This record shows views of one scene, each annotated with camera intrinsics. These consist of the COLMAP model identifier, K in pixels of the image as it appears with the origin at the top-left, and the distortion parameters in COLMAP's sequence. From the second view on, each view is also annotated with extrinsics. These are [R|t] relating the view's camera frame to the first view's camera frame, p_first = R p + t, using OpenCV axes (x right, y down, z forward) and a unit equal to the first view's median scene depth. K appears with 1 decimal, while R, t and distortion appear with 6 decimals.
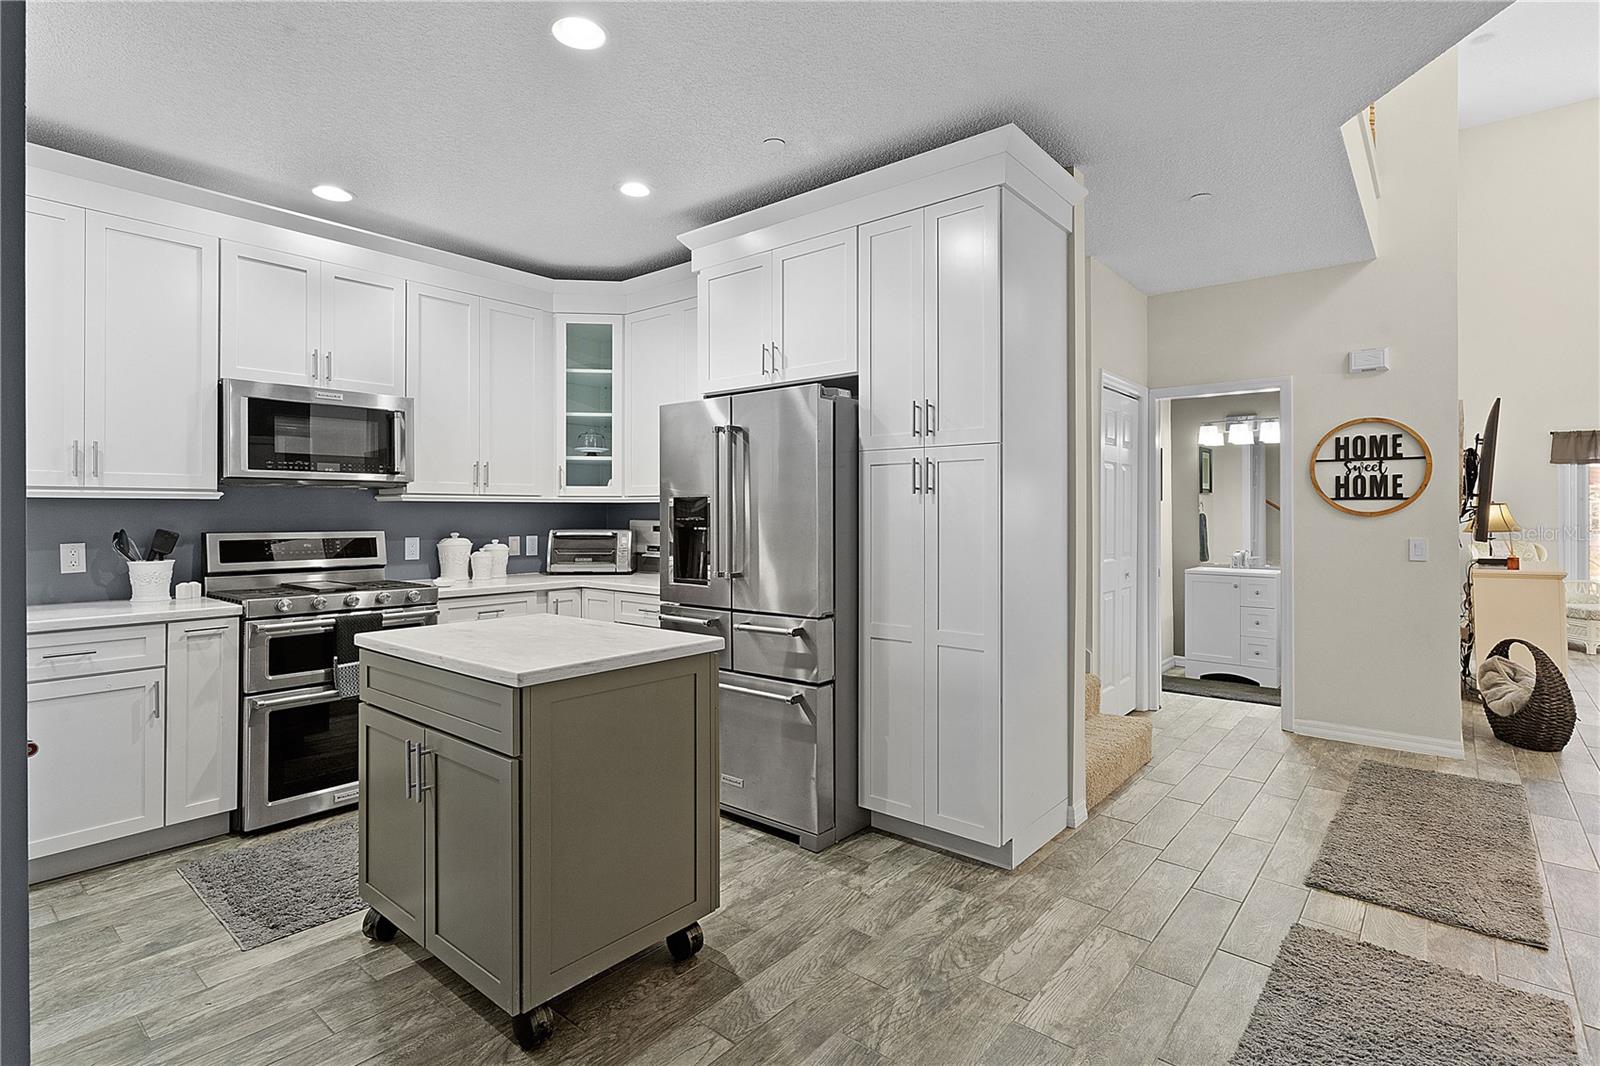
lens RADIAL K [[777.6, 0, 802.9], [0, 777.6, 521.0], [0, 0, 1]] dist [0.001540, 0.000270]
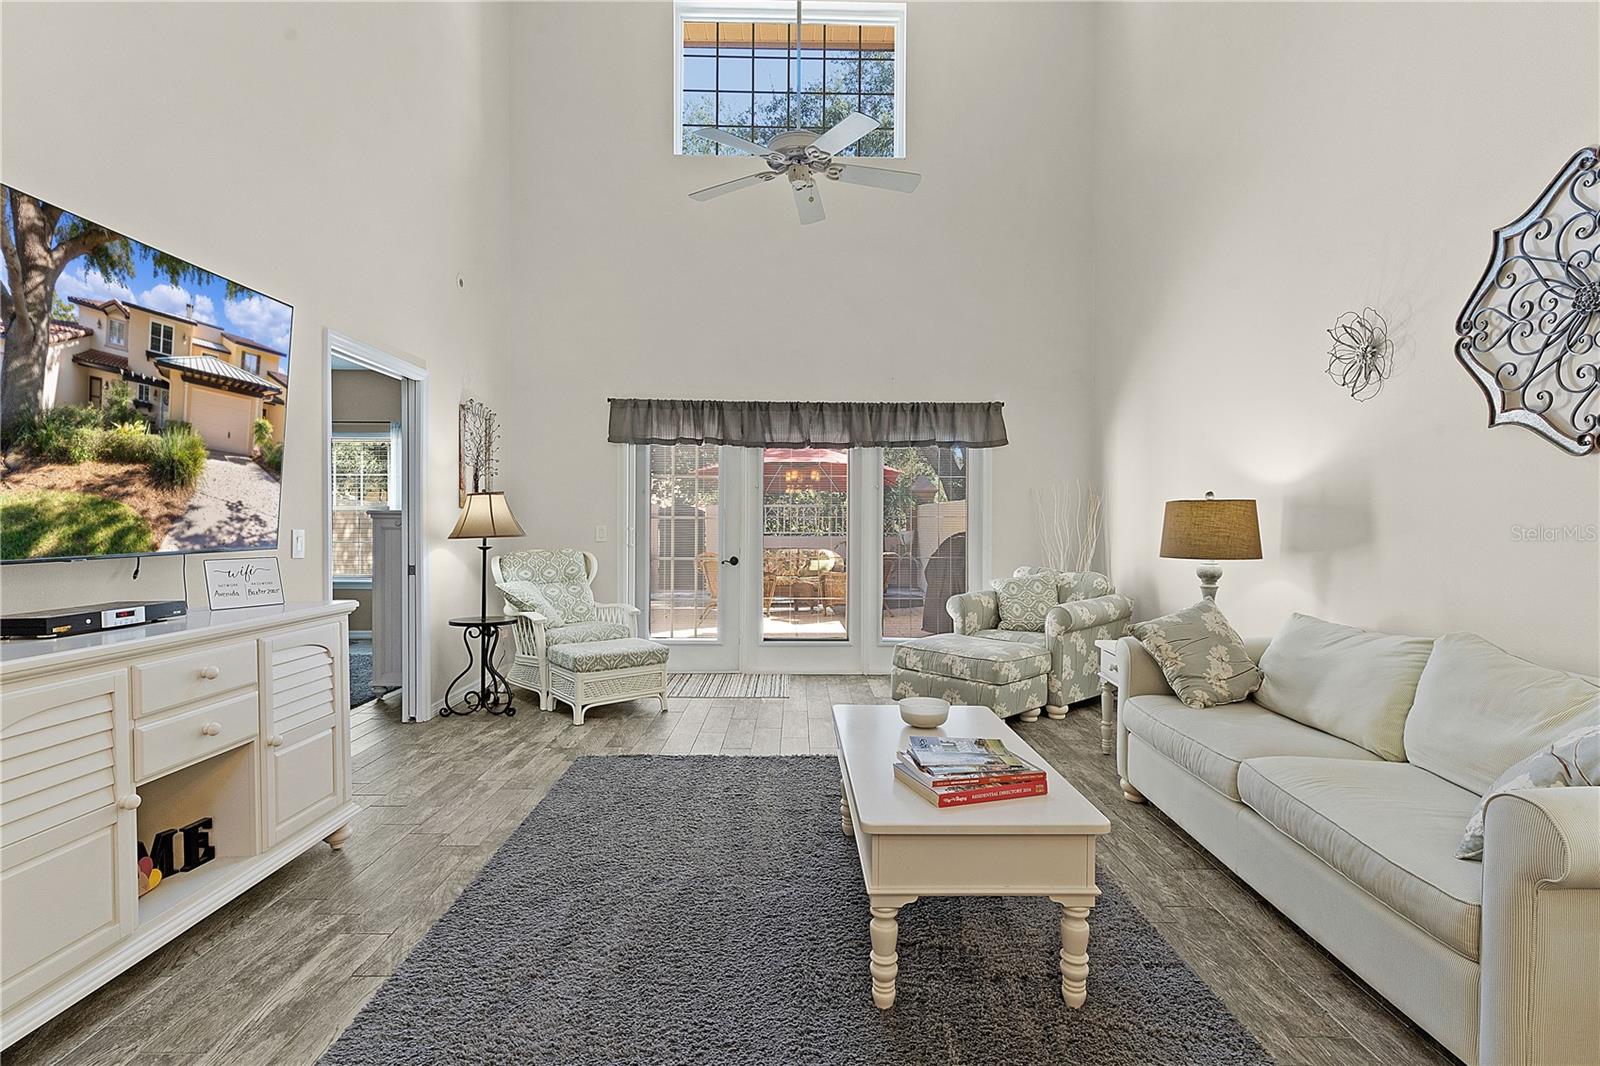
lens RADIAL K [[768.1, 0, 800.0], [0, 768.1, 533.0], [0, 0, 1]] dist [0.000523, -0.000199]
pose [[0.758591, -0.000385, 0.651567, 1.150536], [-0.008573, 0.999907, 0.010572, 0.003723], [-0.651510, -0.013605, 0.758518, 0.620328]]
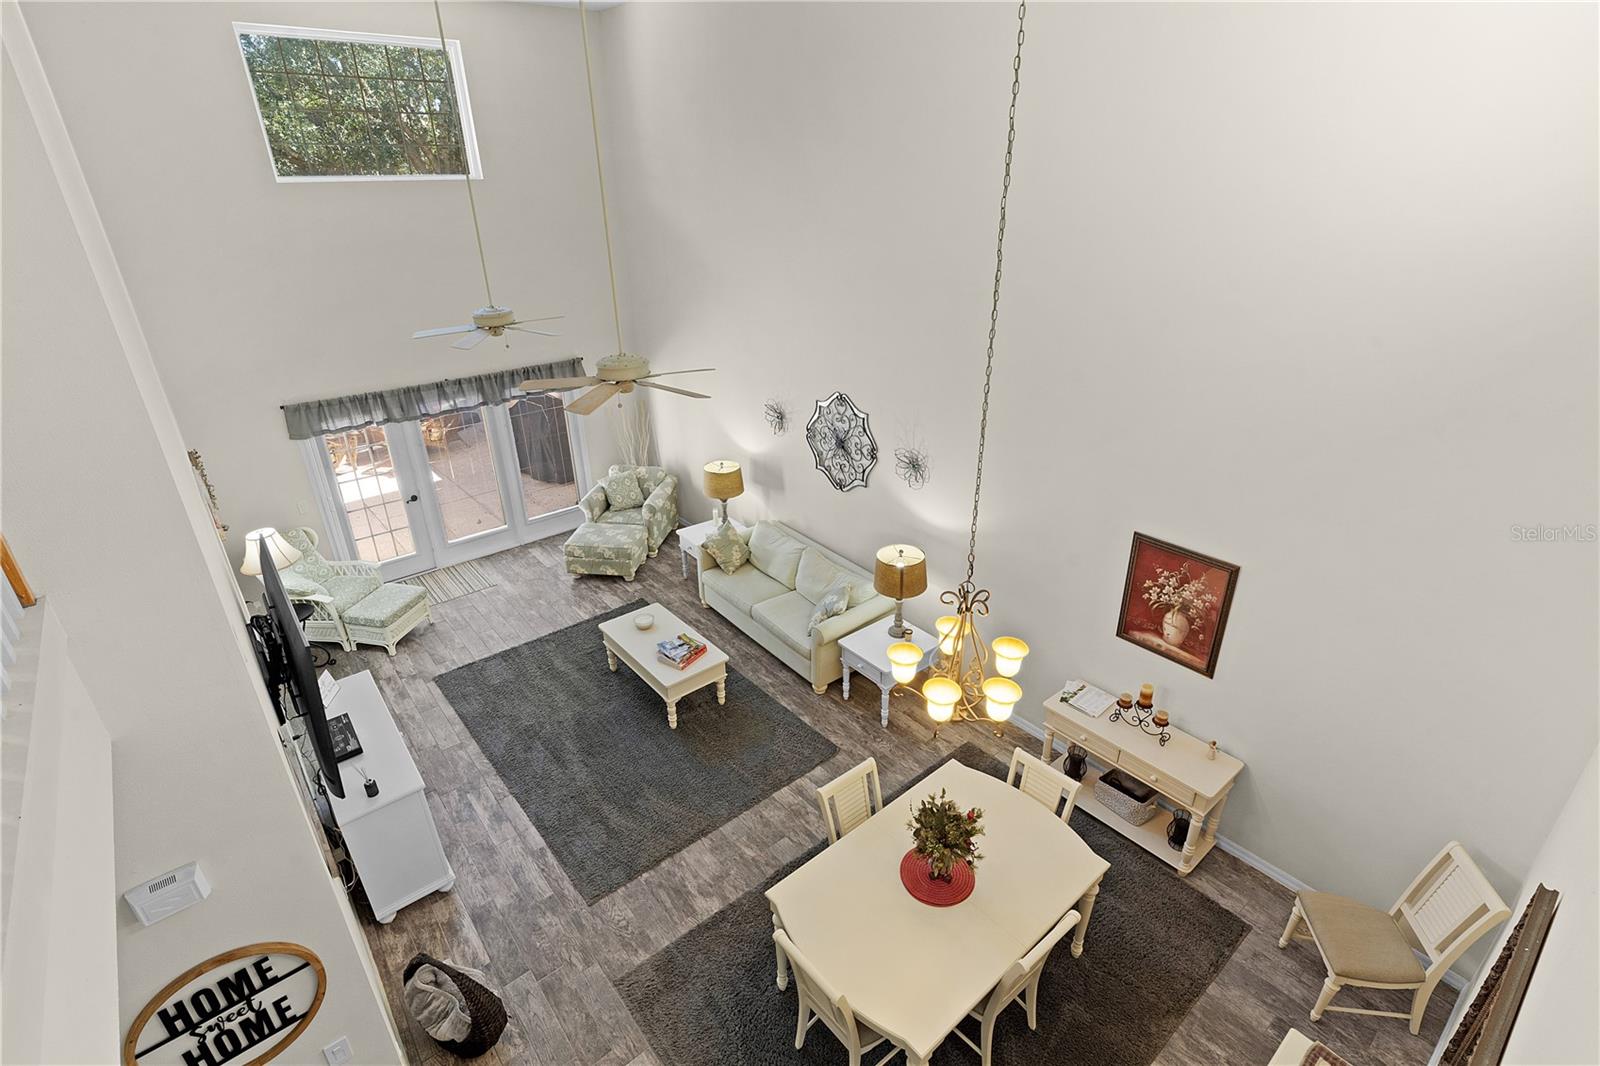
lens RADIAL K [[768.1, 0, 800.0], [0, 768.1, 533.0], [0, 0, 1]] dist [0.000523, -0.000199]
pose [[0.183817, -0.421089, 0.888198, 0.418671], [0.012741, 0.904539, 0.426199, -0.638954], [-0.982878, -0.067026, 0.171635, 0.468359]]
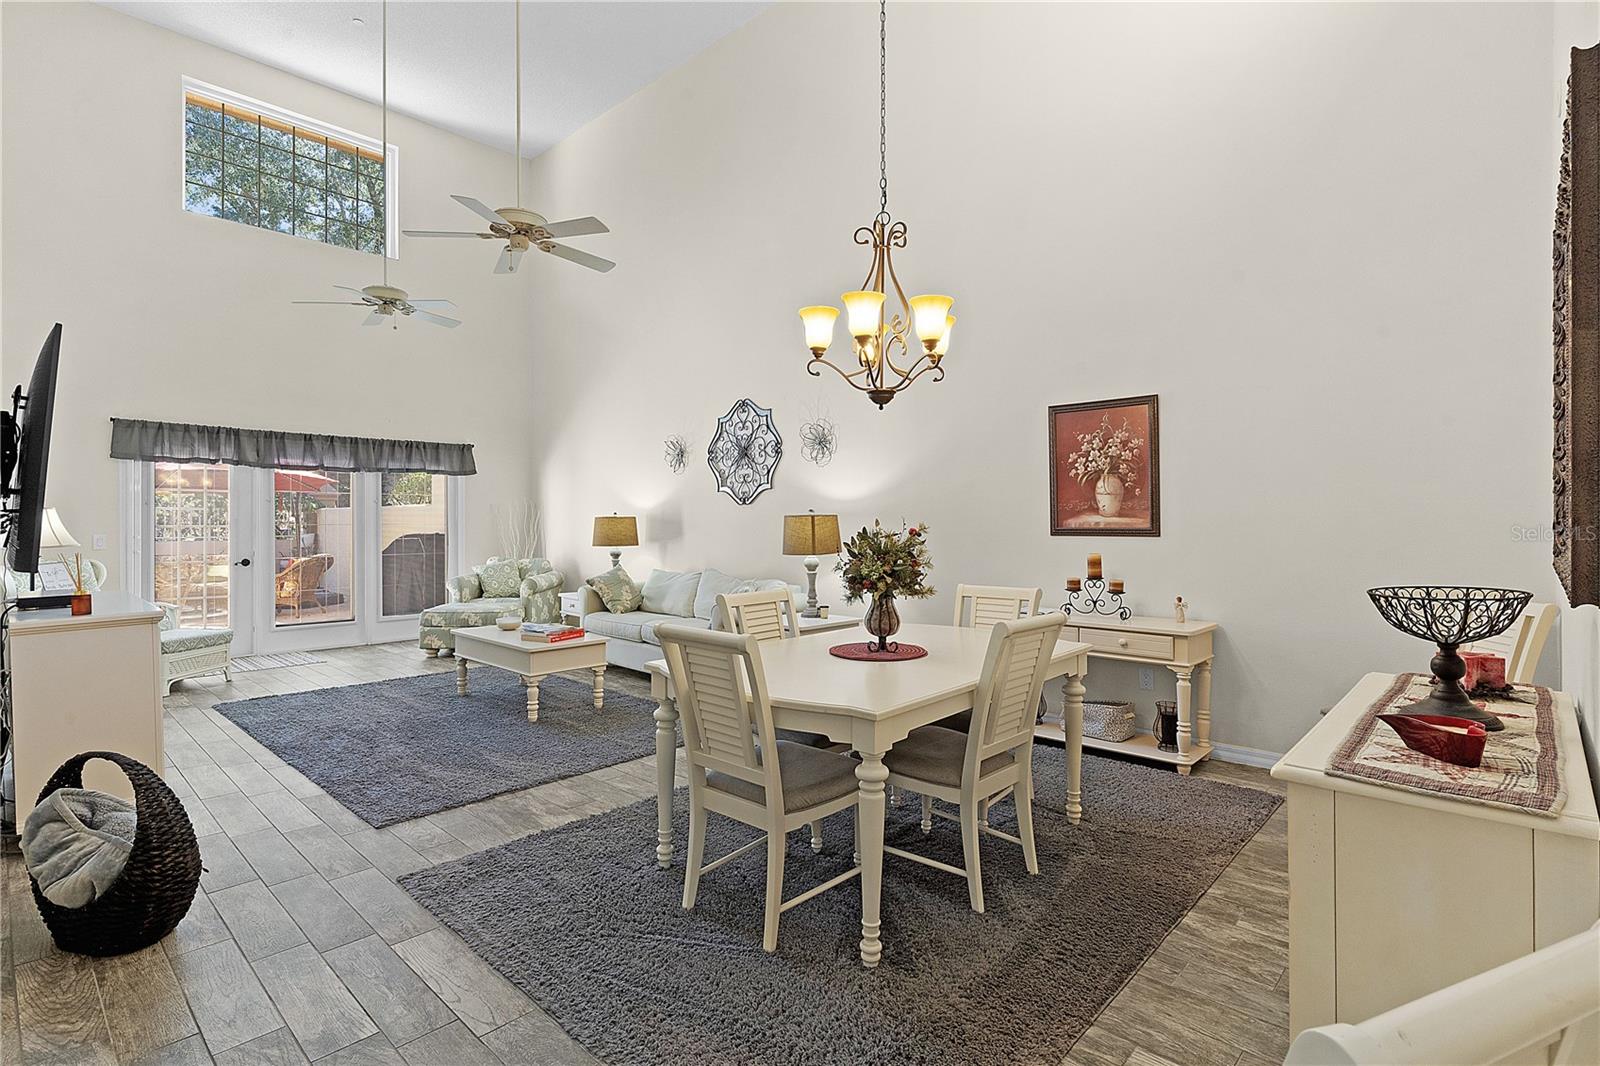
lens RADIAL K [[777.6, 0, 802.9], [0, 777.6, 521.0], [0, 0, 1]] dist [0.001540, 0.000270]
pose [[0.057800, 0.004932, 0.998316, 0.389526], [0.001666, 0.999986, -0.005036, -0.008158], [-0.998327, 0.001954, 0.057791, 0.464455]]
